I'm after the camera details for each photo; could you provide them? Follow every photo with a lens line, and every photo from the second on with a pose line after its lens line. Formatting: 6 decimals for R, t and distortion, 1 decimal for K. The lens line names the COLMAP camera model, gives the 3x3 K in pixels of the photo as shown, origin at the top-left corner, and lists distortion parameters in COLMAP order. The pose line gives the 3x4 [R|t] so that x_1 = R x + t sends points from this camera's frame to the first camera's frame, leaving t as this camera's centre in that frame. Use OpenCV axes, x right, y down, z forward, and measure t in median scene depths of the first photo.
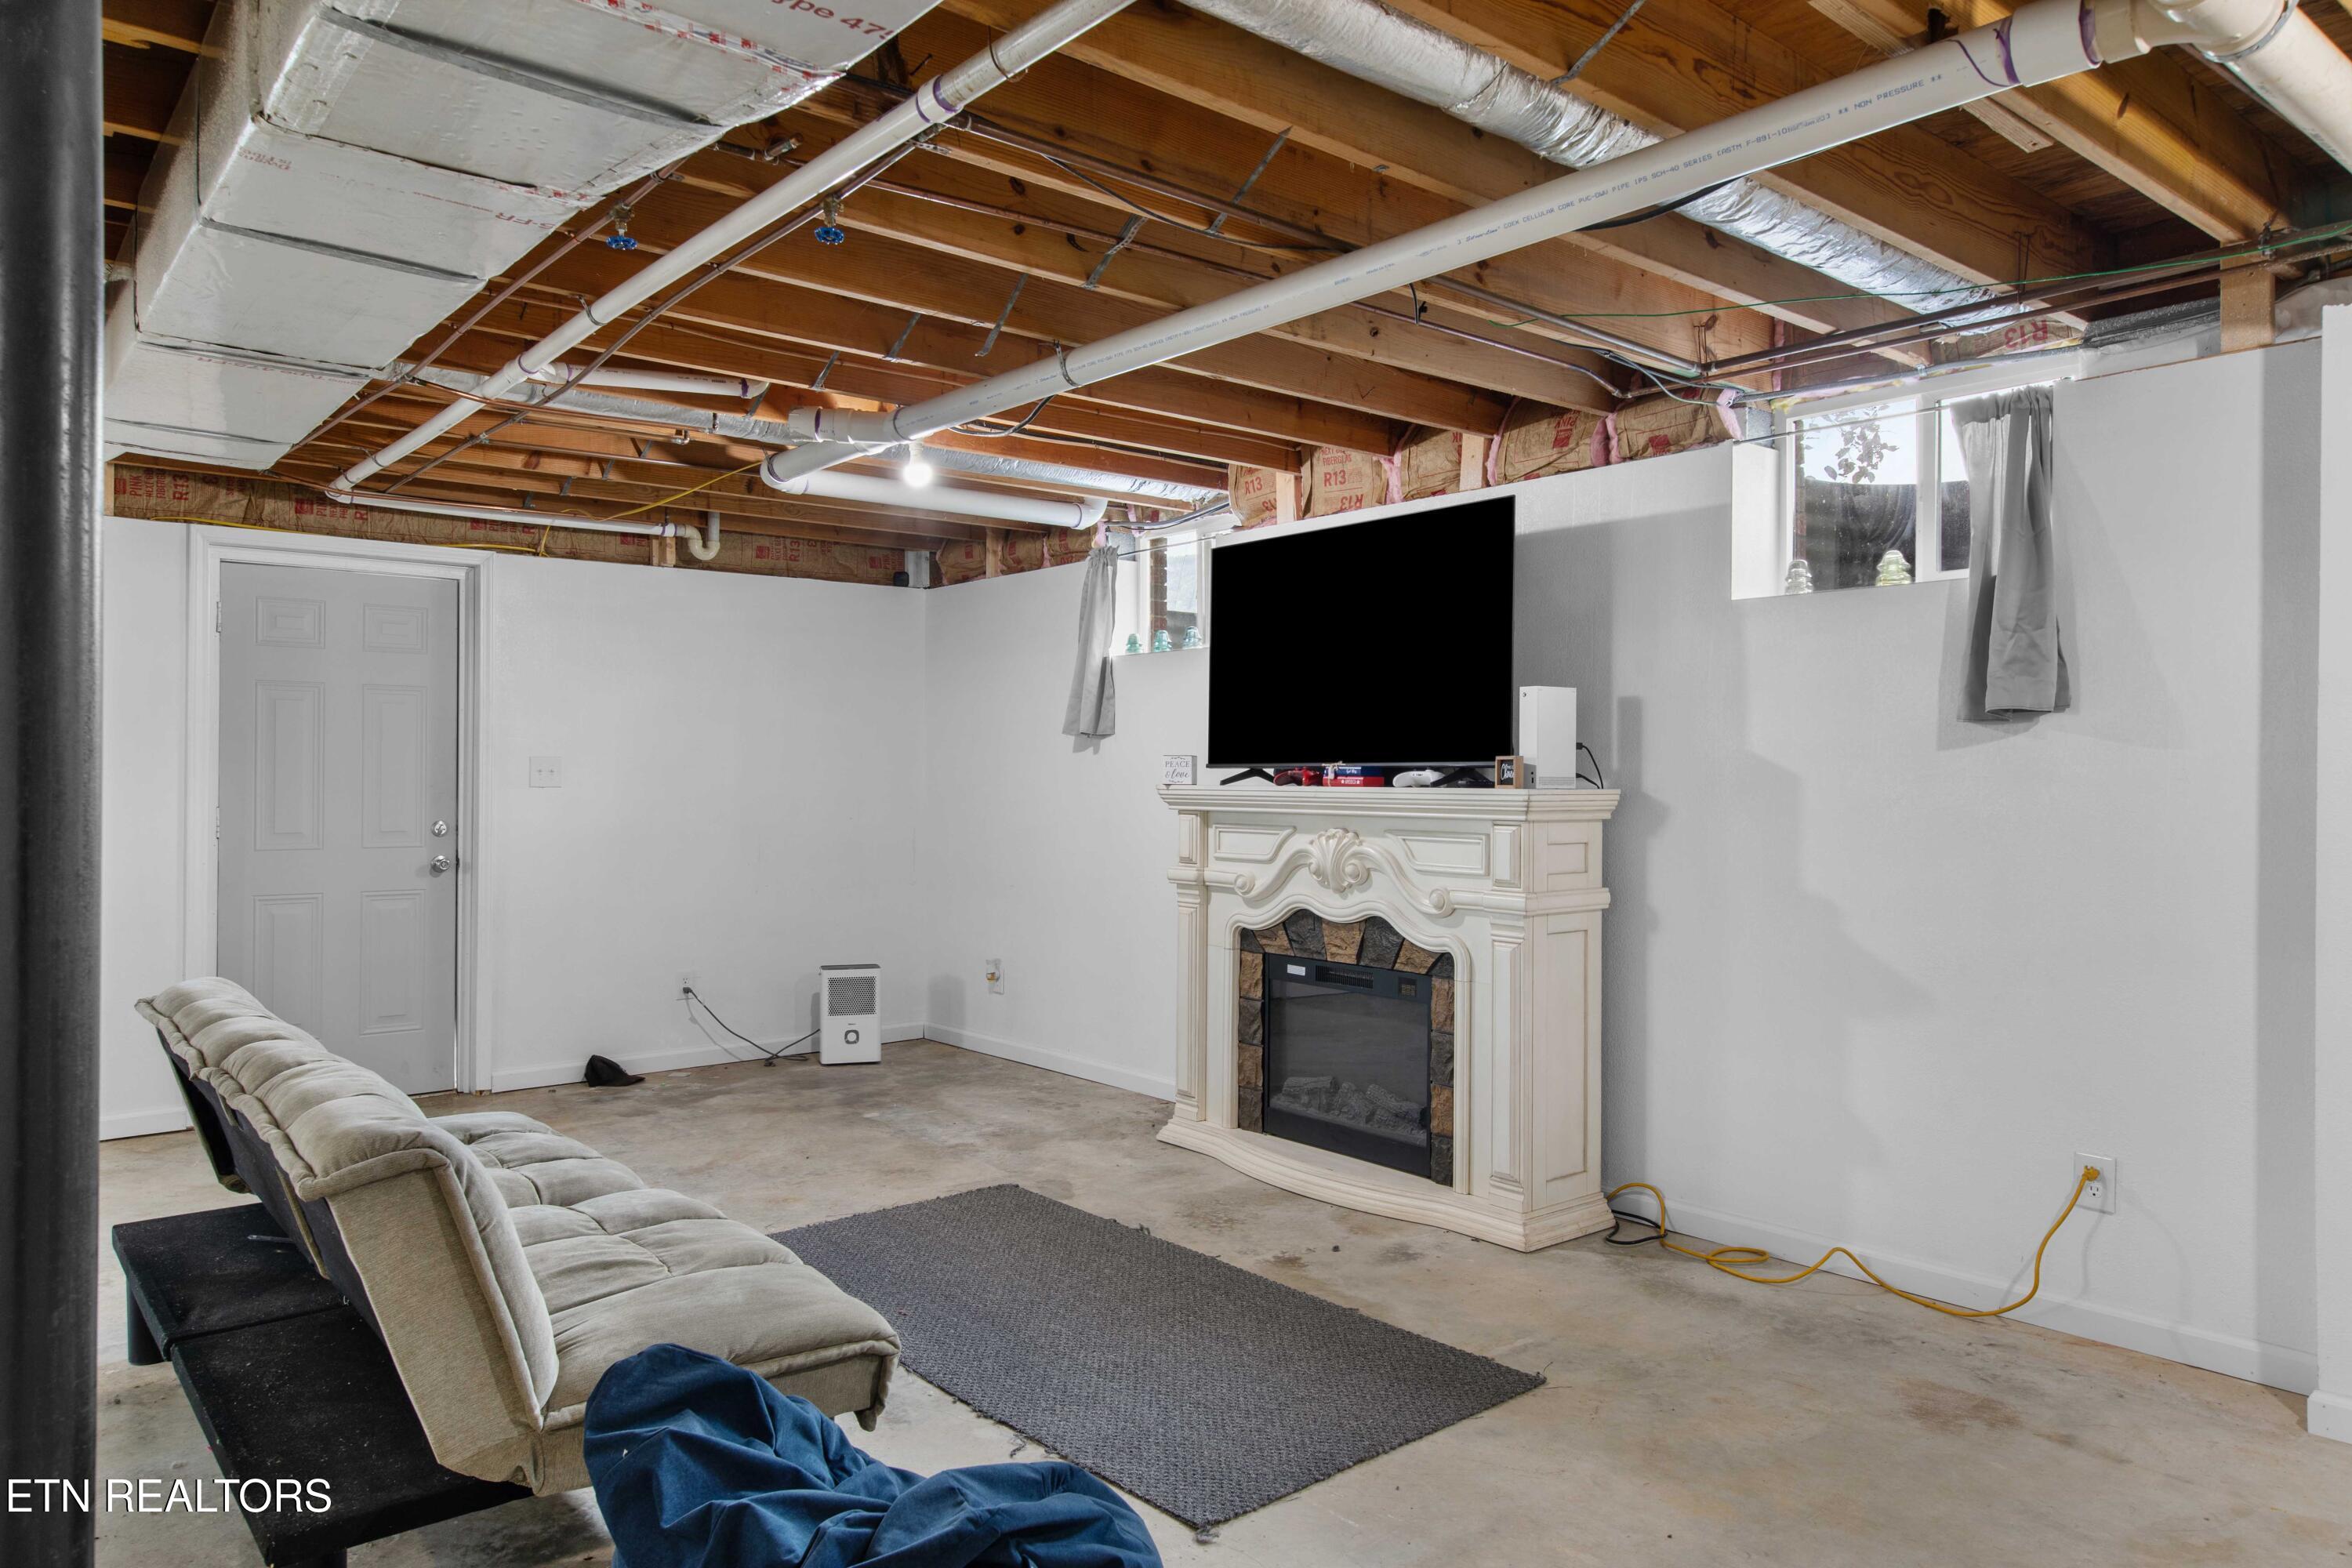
lens RADIAL K [[1555.0, 0, 1173.0], [0, 1555.0, 786.8], [0, 0, 1]] dist [0.001873, 0.002284]
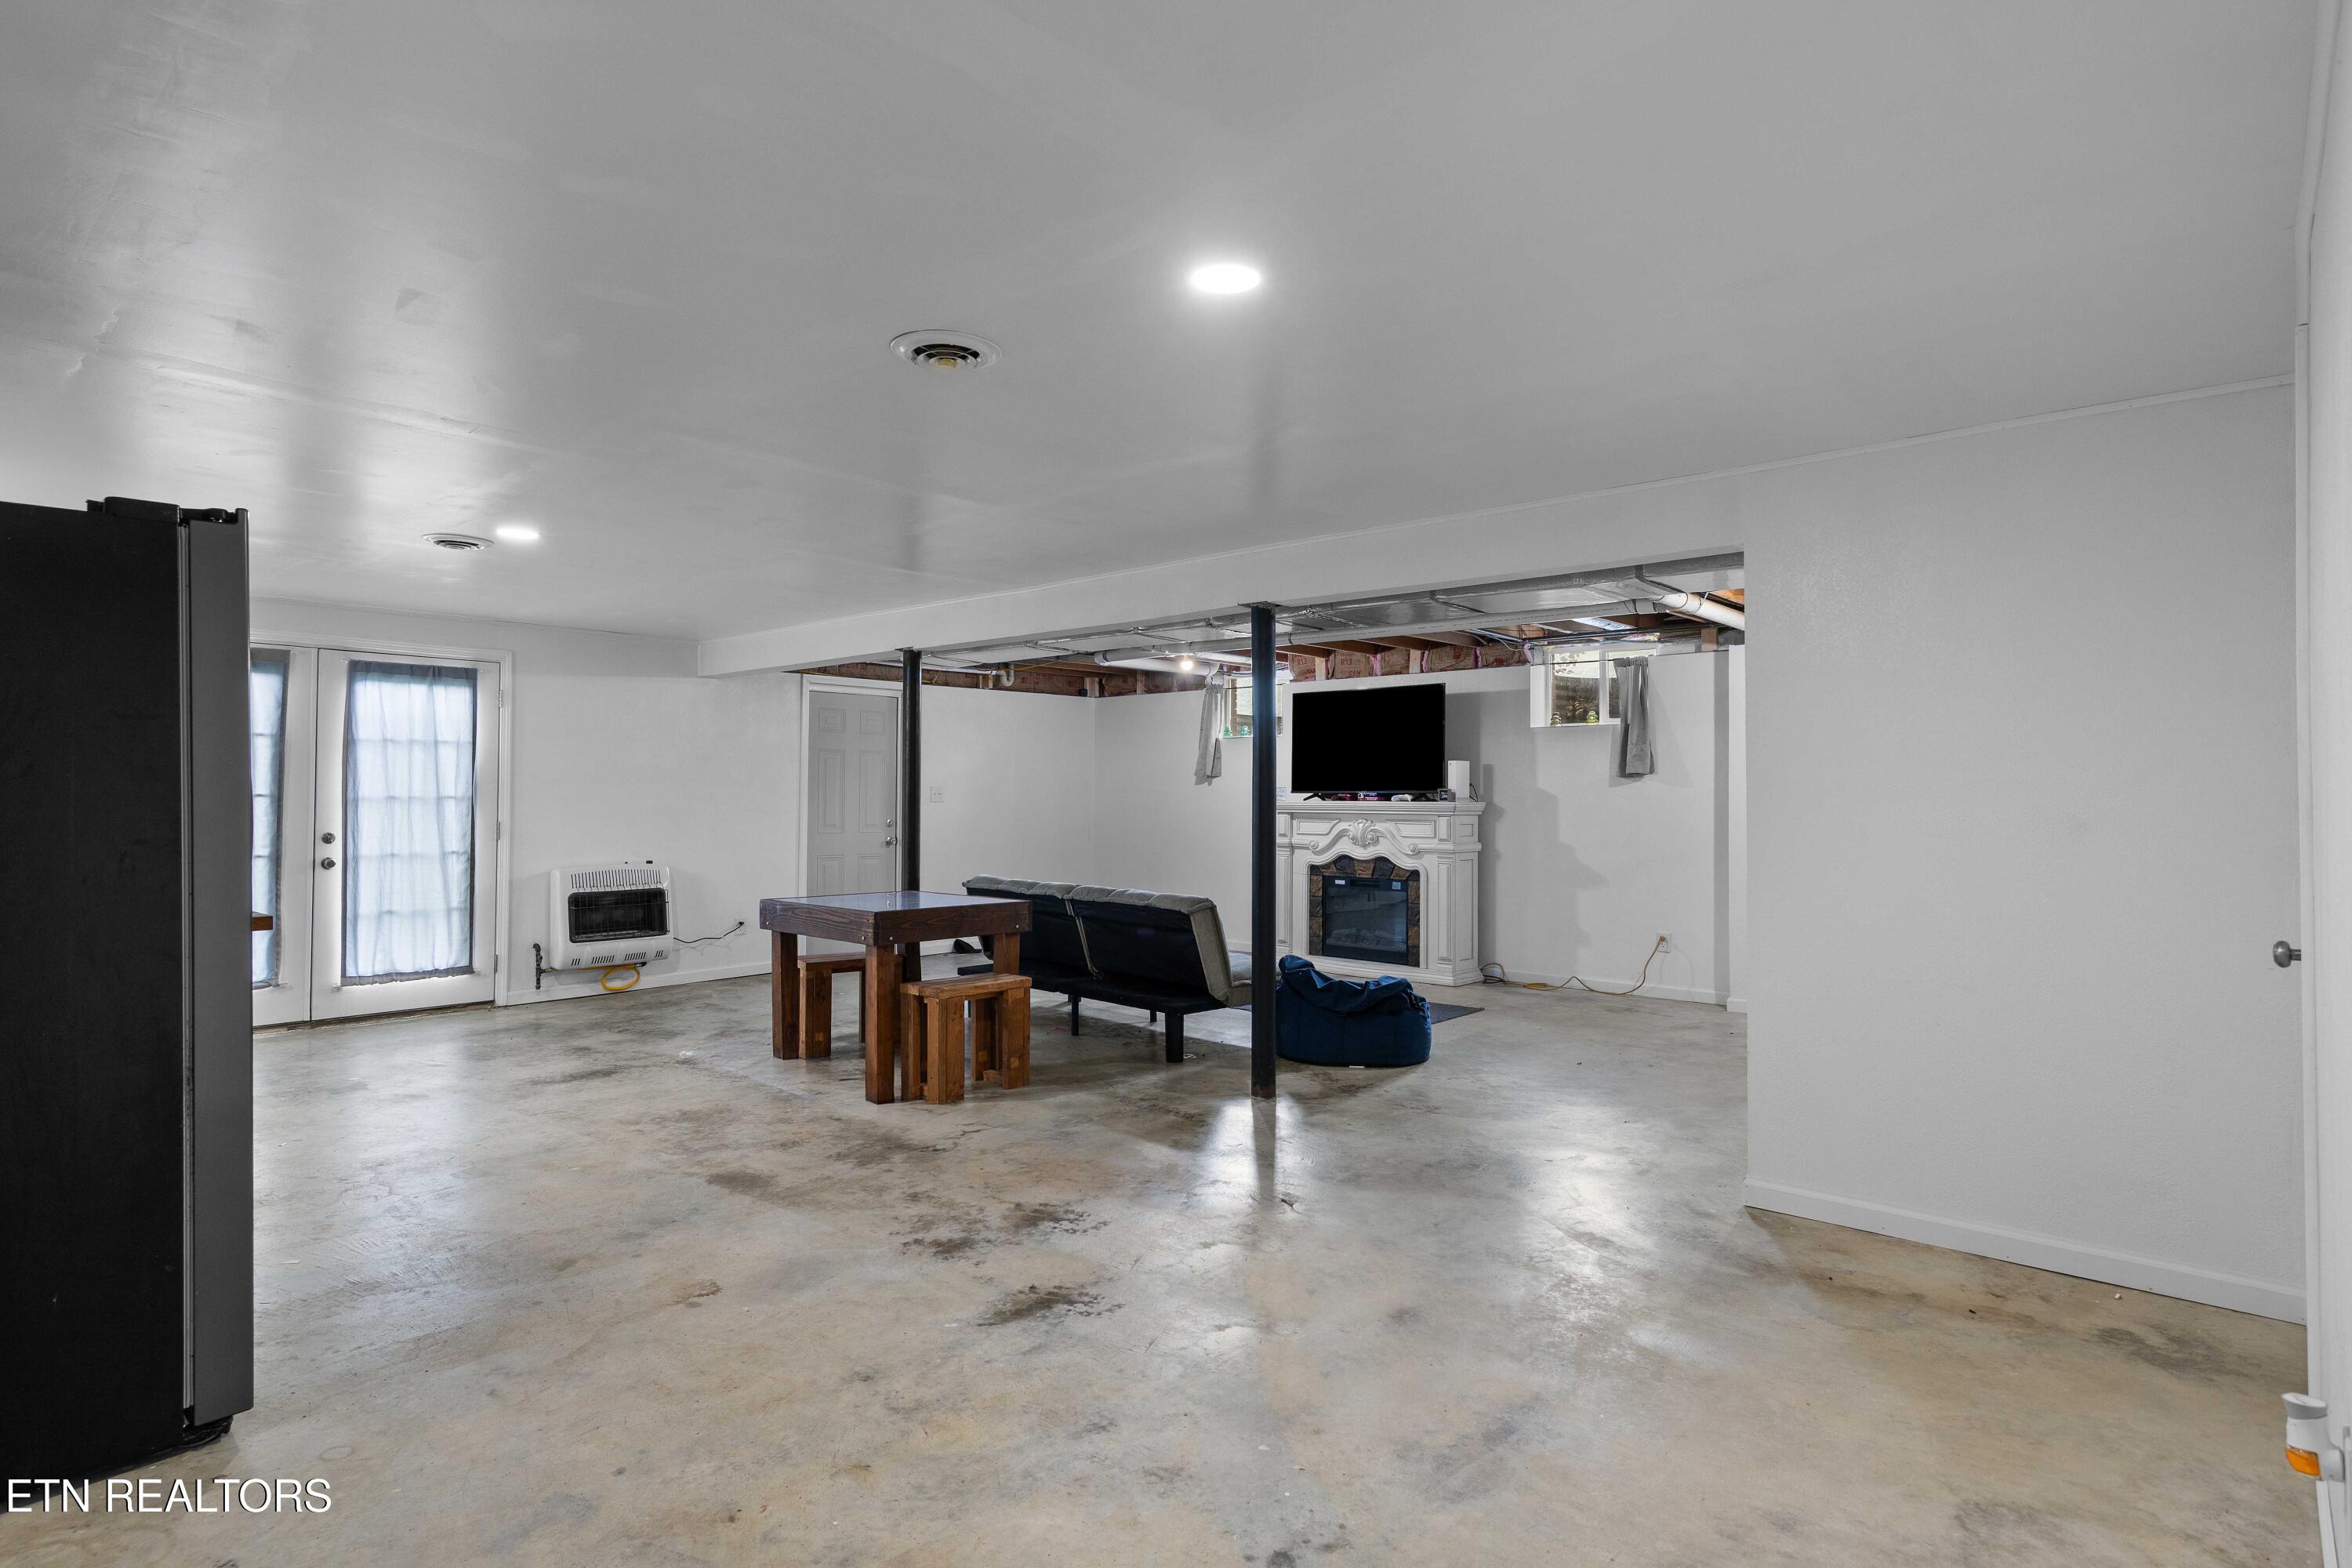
lens RADIAL K [[1229.4, 0, 1175.8], [0, 1229.4, 787.4], [0, 0, 1]] dist [-0.000612, -0.000082]
pose [[0.990146, 0.002346, 0.140019, -0.452621], [-0.000287, 0.999892, -0.014723, 0.006446], [-0.140039, 0.014538, 0.990039, -0.825646]]
